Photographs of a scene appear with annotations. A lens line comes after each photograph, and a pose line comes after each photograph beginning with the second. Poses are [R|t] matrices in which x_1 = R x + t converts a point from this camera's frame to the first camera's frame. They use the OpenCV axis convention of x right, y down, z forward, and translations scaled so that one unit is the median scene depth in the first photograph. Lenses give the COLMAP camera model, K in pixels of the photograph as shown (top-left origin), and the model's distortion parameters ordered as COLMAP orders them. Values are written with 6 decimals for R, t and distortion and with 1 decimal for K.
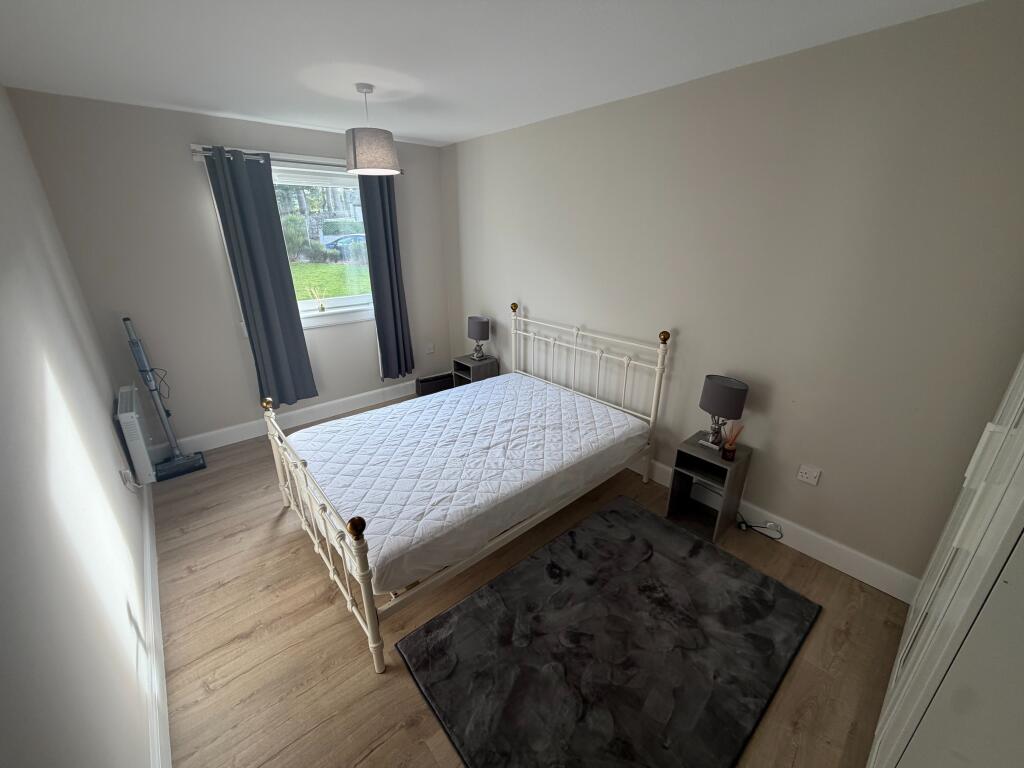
lens RADIAL K [[403.8, 0, 512.0], [0, 403.8, 384.0], [0, 0, 1]] dist [0.001444, 0.000182]
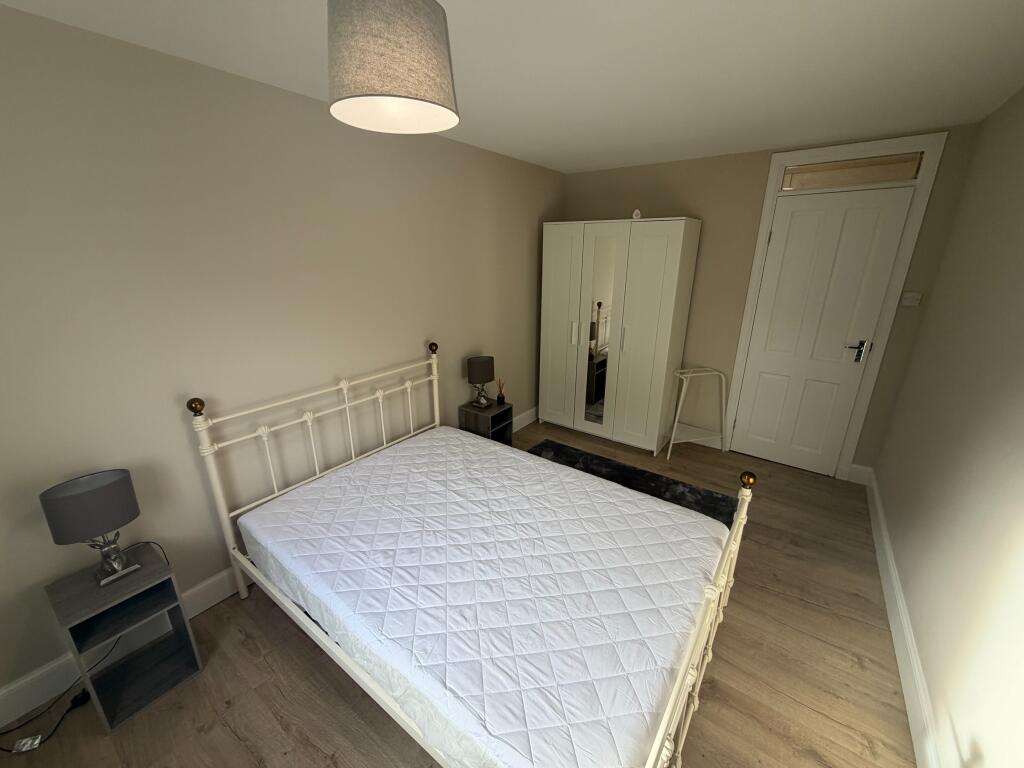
lens RADIAL K [[410.8, 0, 510.3], [0, 410.8, 381.8], [0, 0, 1]] dist [-0.000031, -0.000138]
pose [[-0.219404, -0.287597, 0.932282, -0.920498], [0.355671, 0.866228, 0.350924, -0.432237], [-0.908493, 0.408580, -0.087764, 1.136723]]
